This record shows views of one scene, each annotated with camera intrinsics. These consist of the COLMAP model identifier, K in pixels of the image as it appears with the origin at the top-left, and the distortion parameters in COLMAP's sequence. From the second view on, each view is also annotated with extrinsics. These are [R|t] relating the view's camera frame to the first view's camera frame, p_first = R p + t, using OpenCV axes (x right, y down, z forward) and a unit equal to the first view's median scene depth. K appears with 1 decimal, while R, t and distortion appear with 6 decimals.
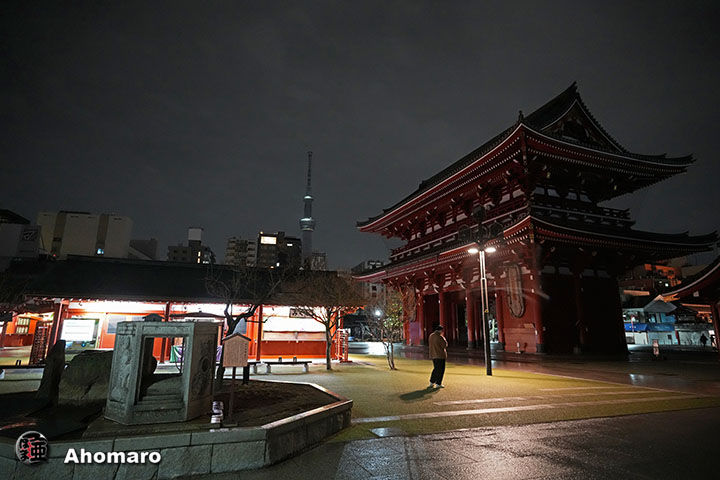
lens RADIAL K [[408.1, 0, 360.0], [0, 408.1, 240.0], [0, 0, 1]] dist [-0.000367, 0.001855]
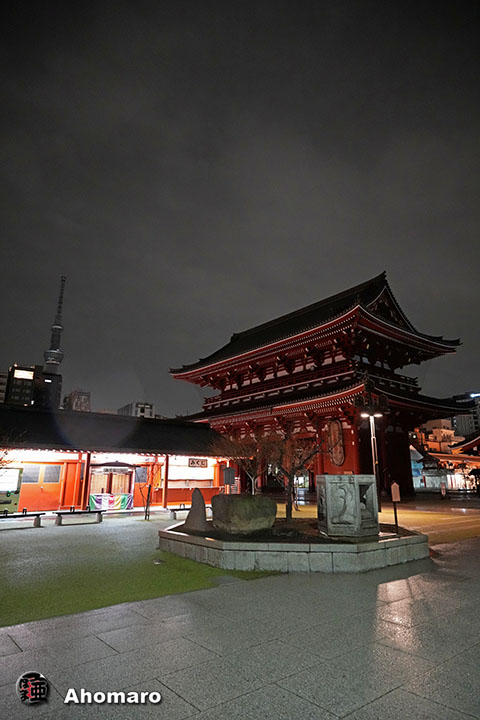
lens RADIAL K [[427.0, 0, 240.0], [0, 427.0, 360.0], [0, 0, 1]] dist [-0.027352, 0.000864]
pose [[0.954387, 0.073611, 0.289357, -0.237015], [-0.059022, 0.996521, -0.058840, -0.021389], [-0.292682, 0.039077, 0.955411, -0.082833]]
